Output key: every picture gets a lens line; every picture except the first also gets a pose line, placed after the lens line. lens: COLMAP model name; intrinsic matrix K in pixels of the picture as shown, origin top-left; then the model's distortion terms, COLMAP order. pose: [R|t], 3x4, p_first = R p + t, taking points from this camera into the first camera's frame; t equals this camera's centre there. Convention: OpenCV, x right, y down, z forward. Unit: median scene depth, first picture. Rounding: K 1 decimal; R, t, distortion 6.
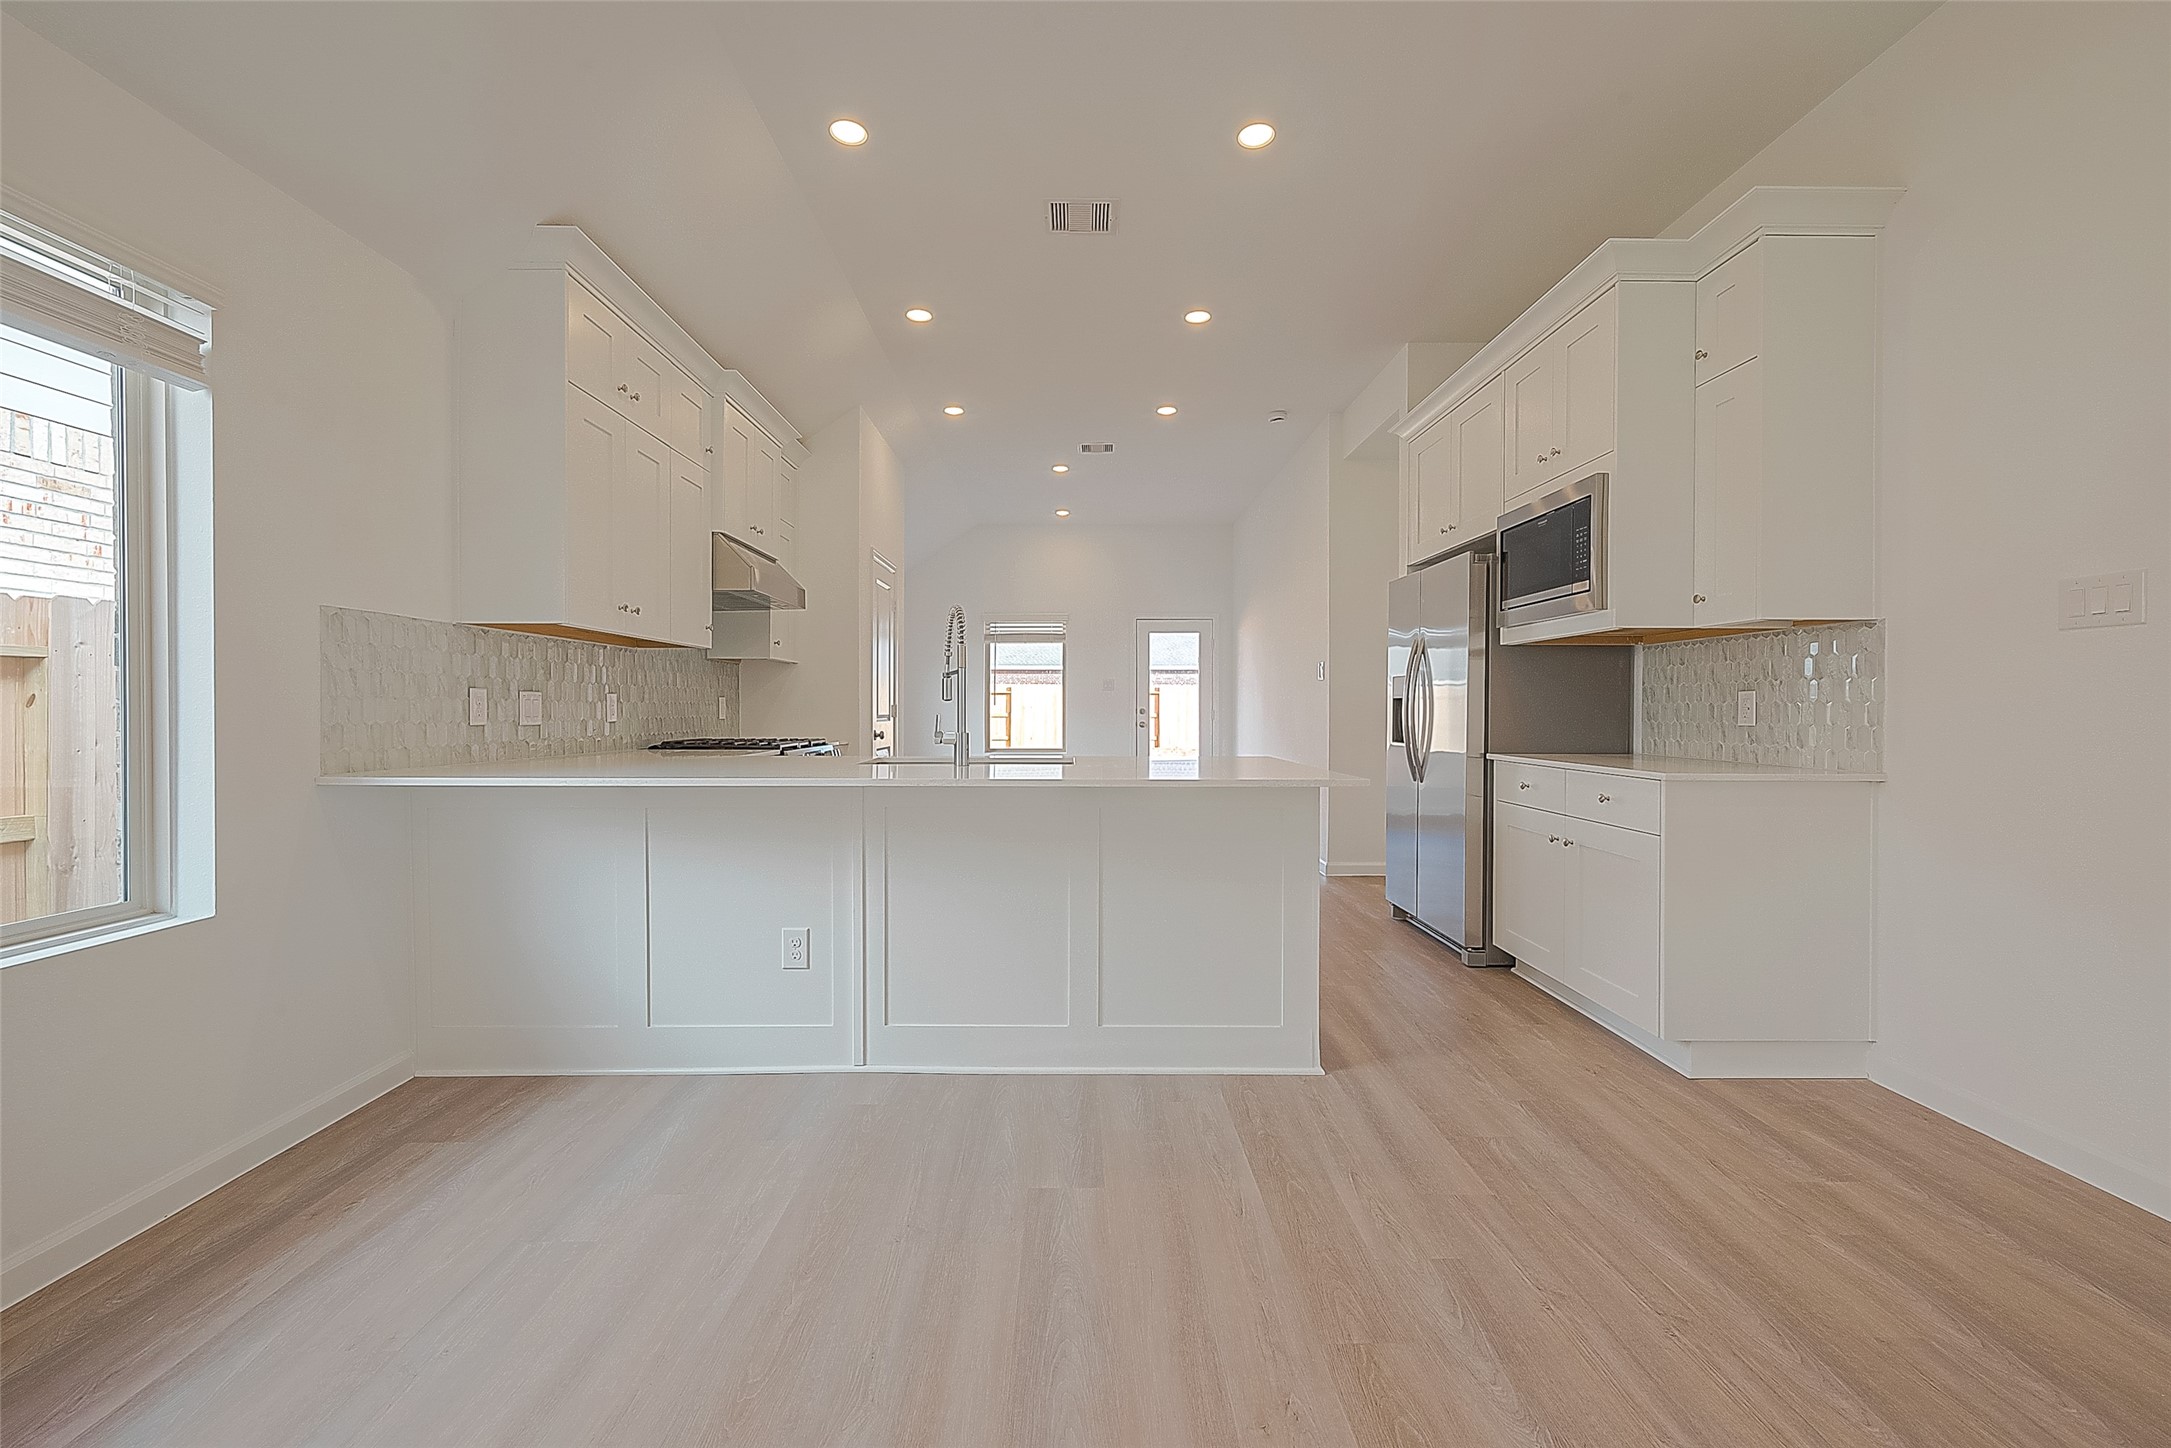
lens RADIAL K [[865.6, 0, 1080.1], [0, 865.6, 715.5], [0, 0, 1]] dist [0.000285, -0.000016]
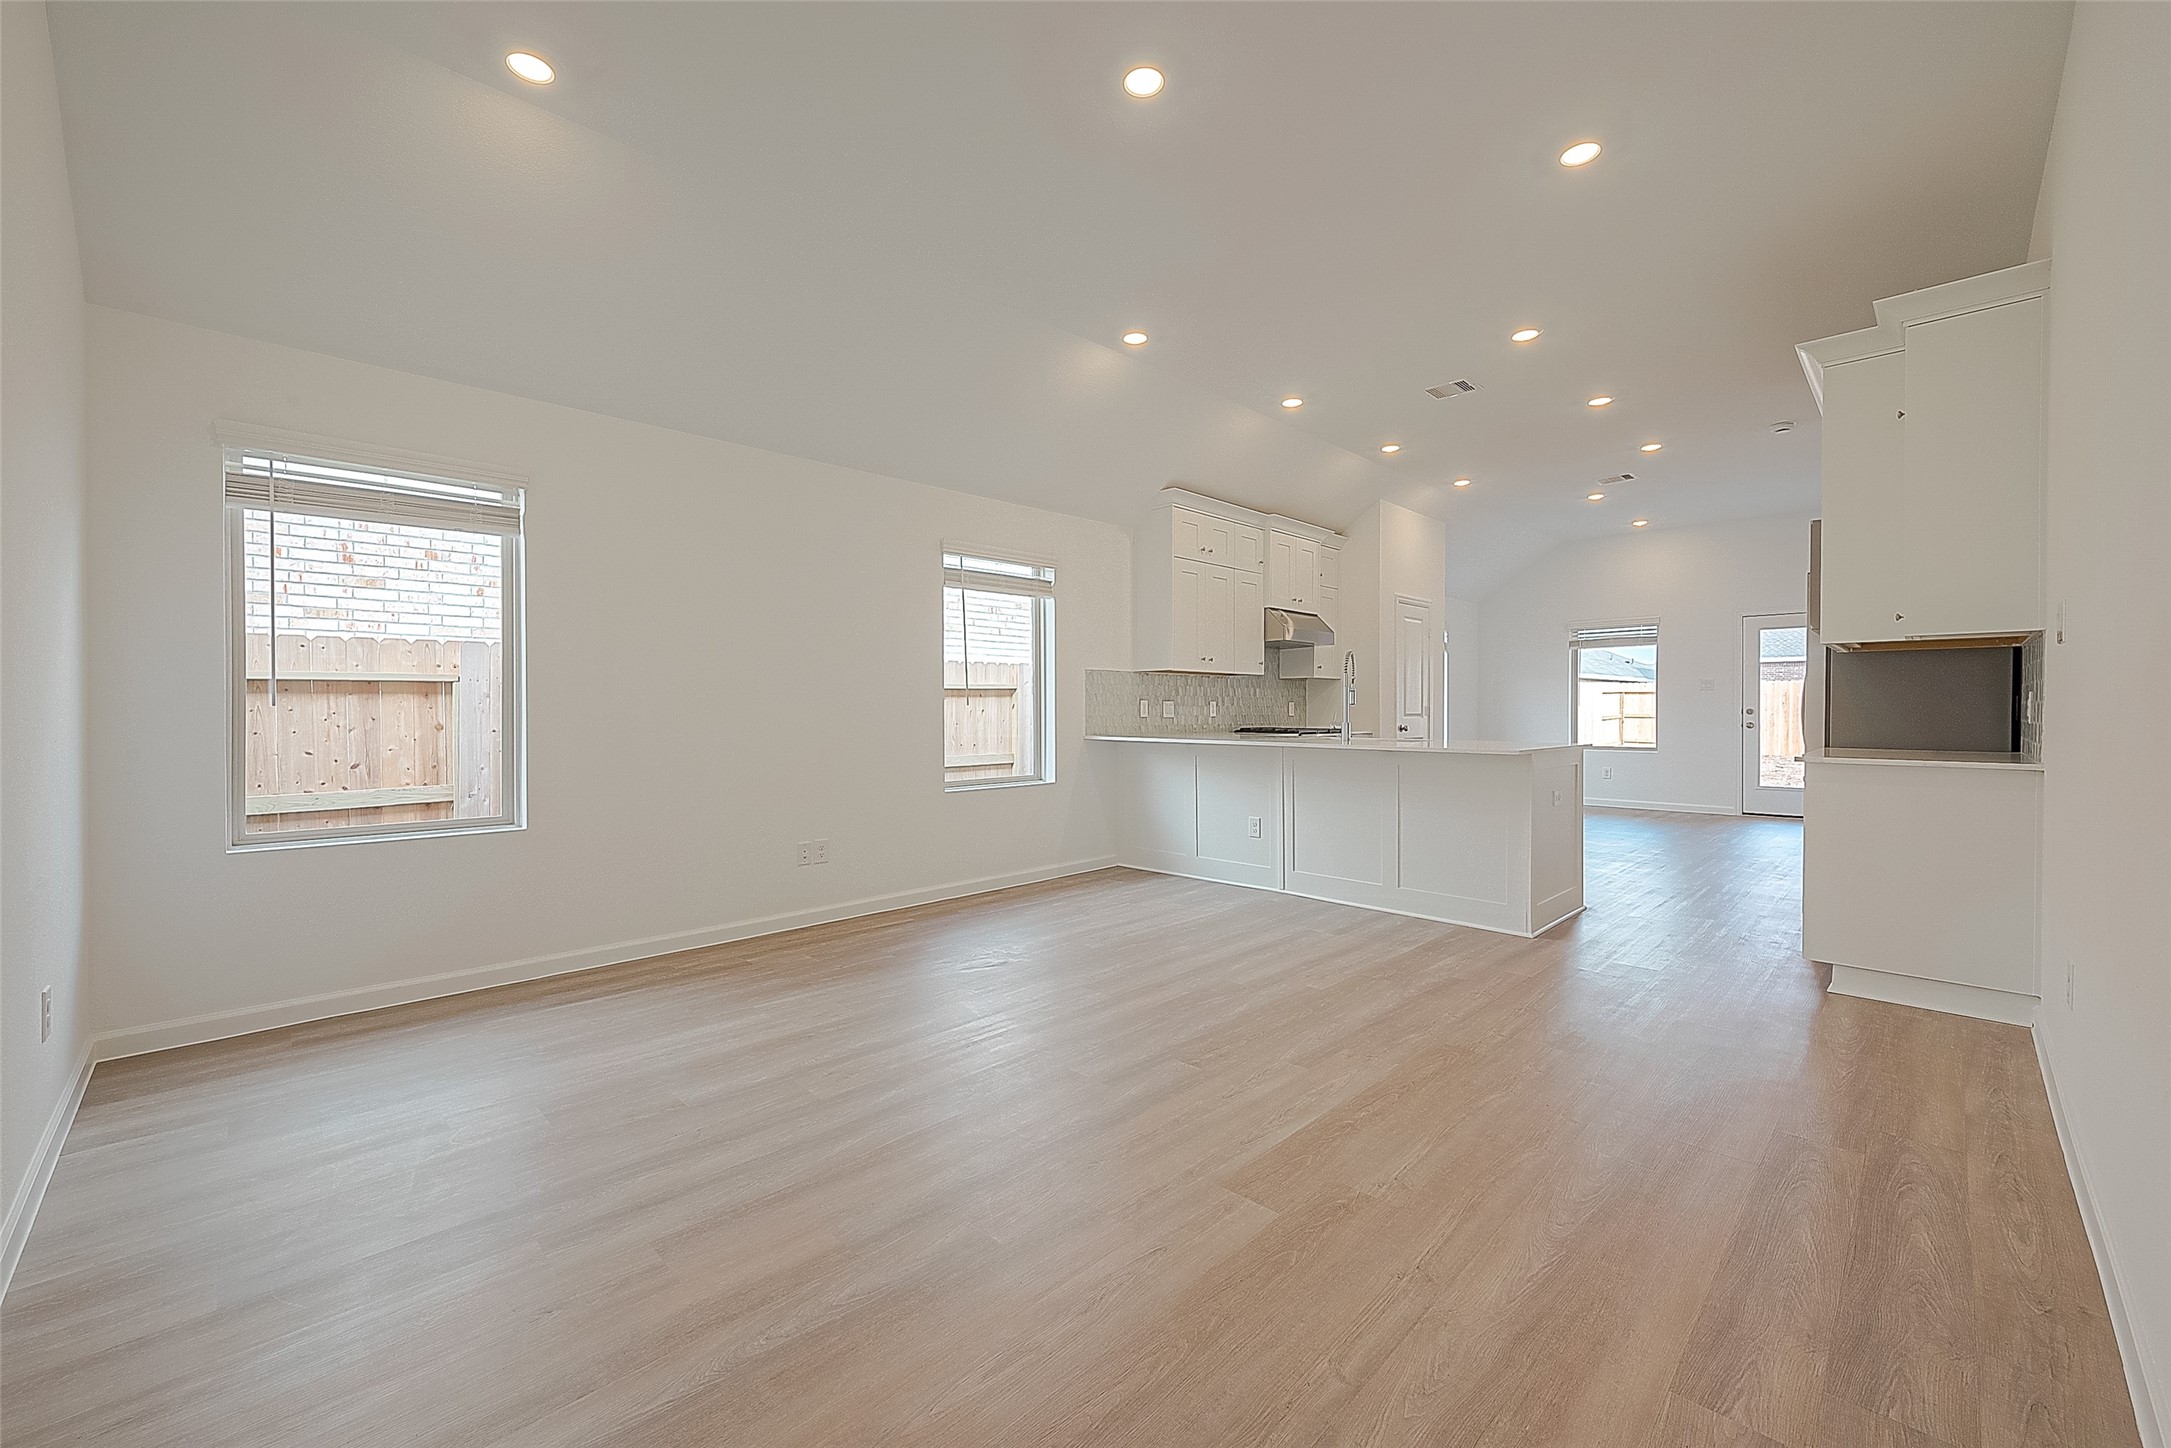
lens RADIAL K [[860.2, 0, 1090.5], [0, 860.2, 706.9], [0, 0, 1]] dist [0.001169, 0.000003]
pose [[0.703131, -0.004826, -0.711044, 0.744456], [-0.003671, 0.999939, -0.010417, 0.008537], [0.711051, 0.009934, 0.703071, -0.616678]]
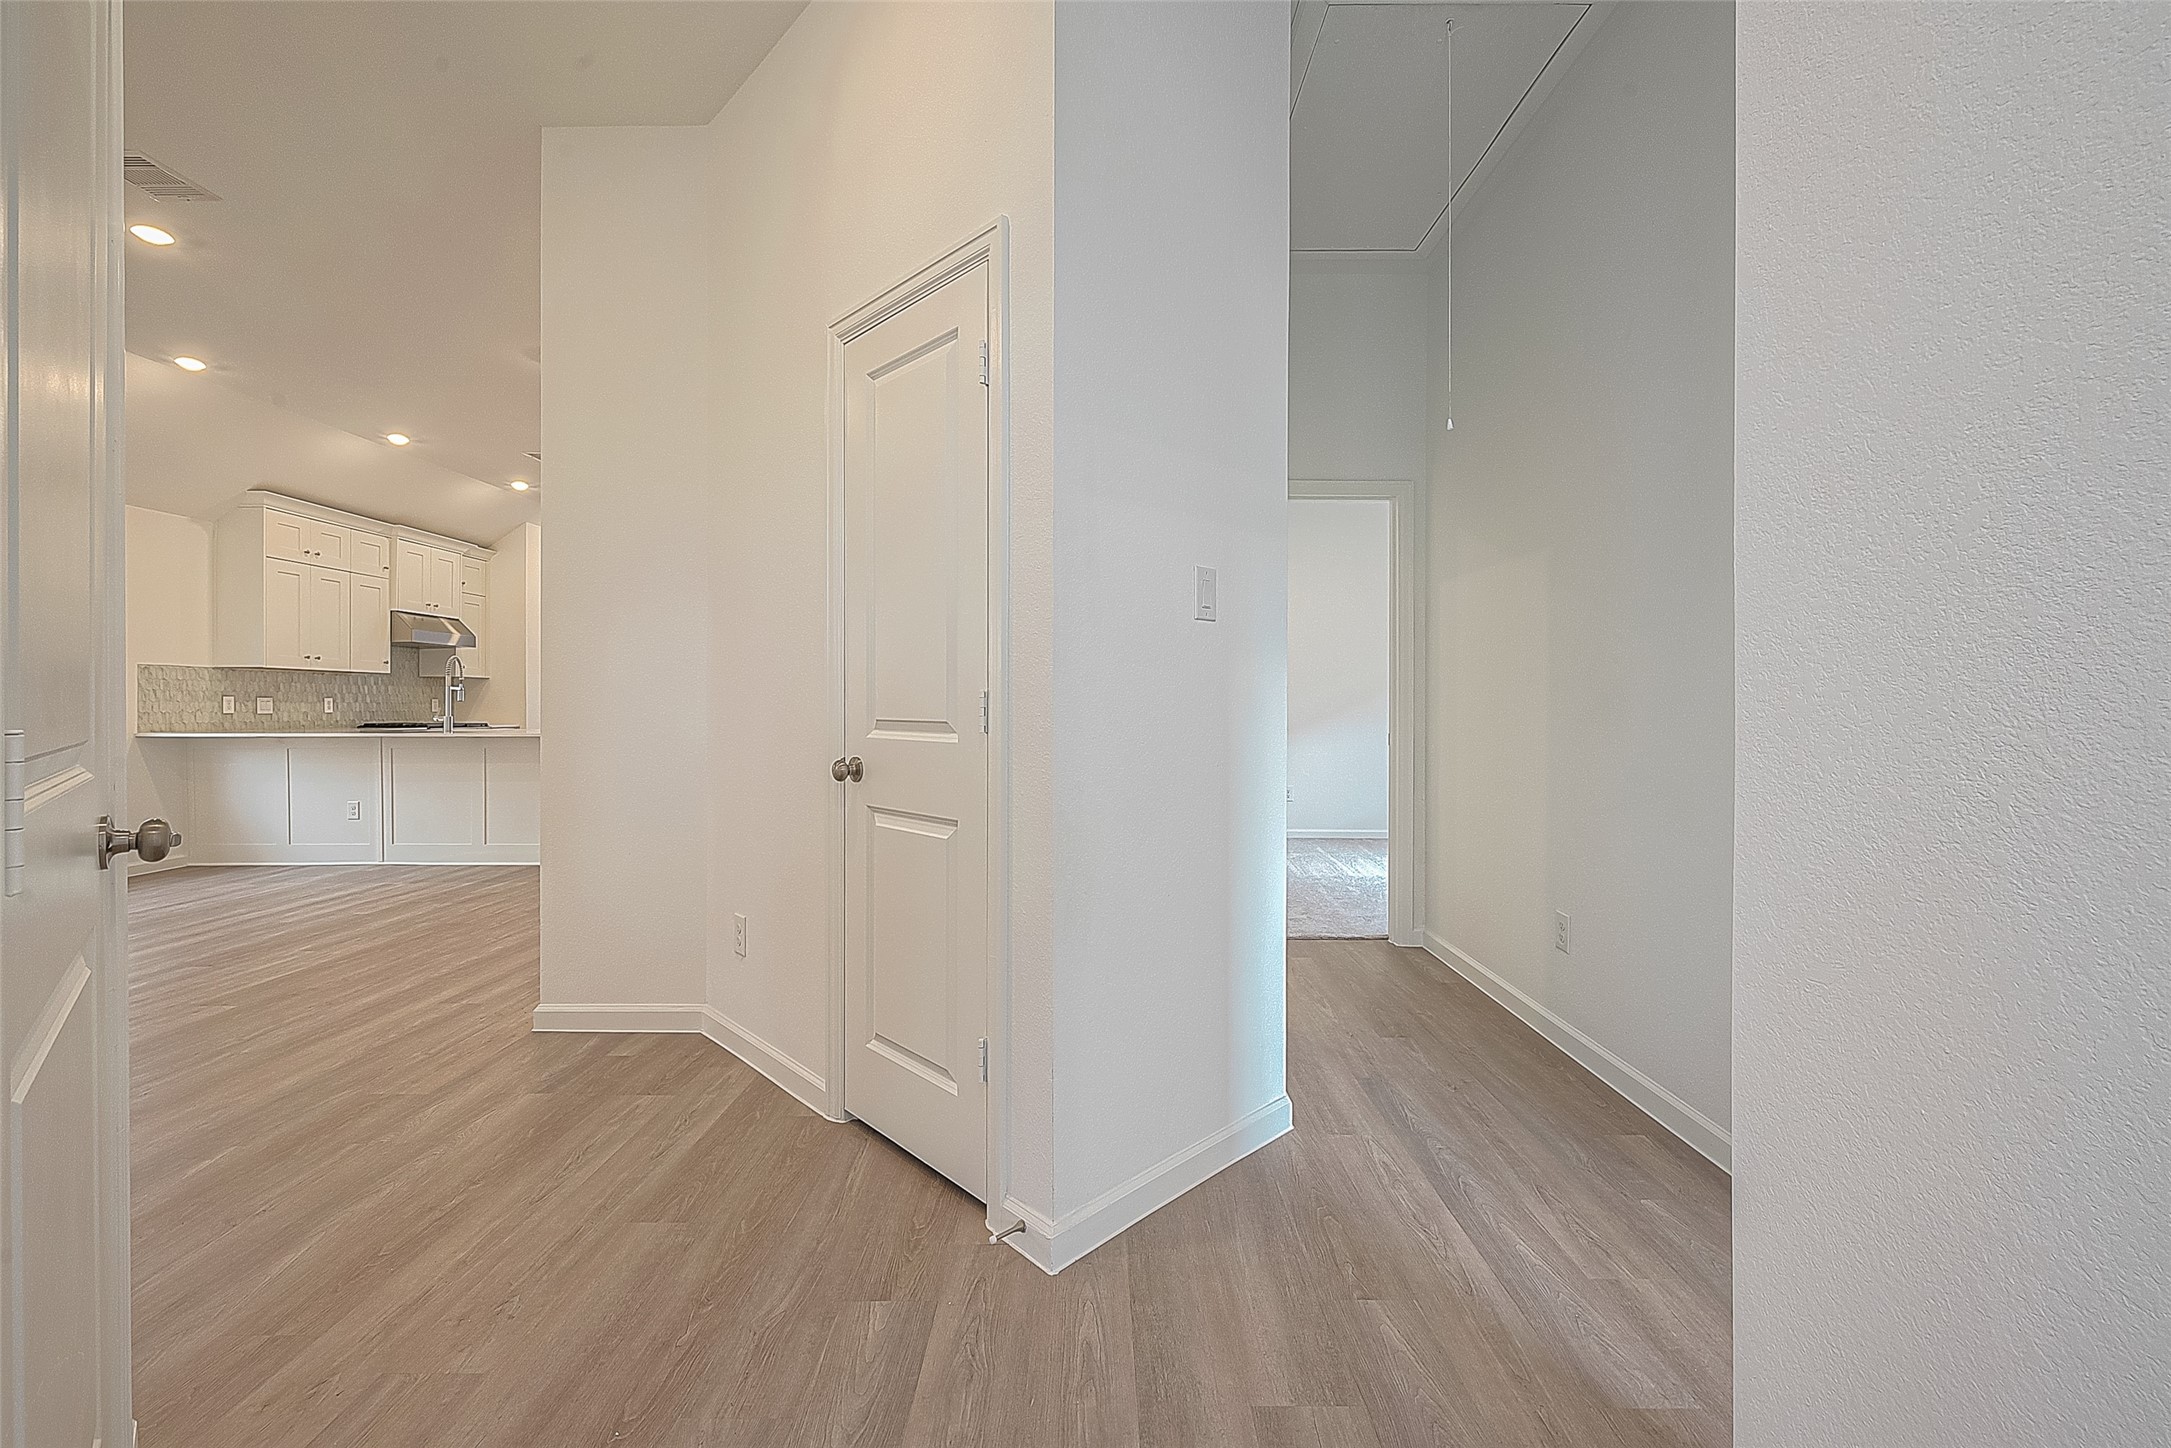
lens RADIAL K [[869.5, 0, 1081.1], [0, 869.5, 706.5], [0, 0, 1]] dist [0.000086, -0.000191]
pose [[0.999895, -0.002981, -0.014196, 1.449327], [0.002873, 0.999967, -0.007615, 0.016318], [0.014218, 0.007573, 0.999870, -1.131546]]
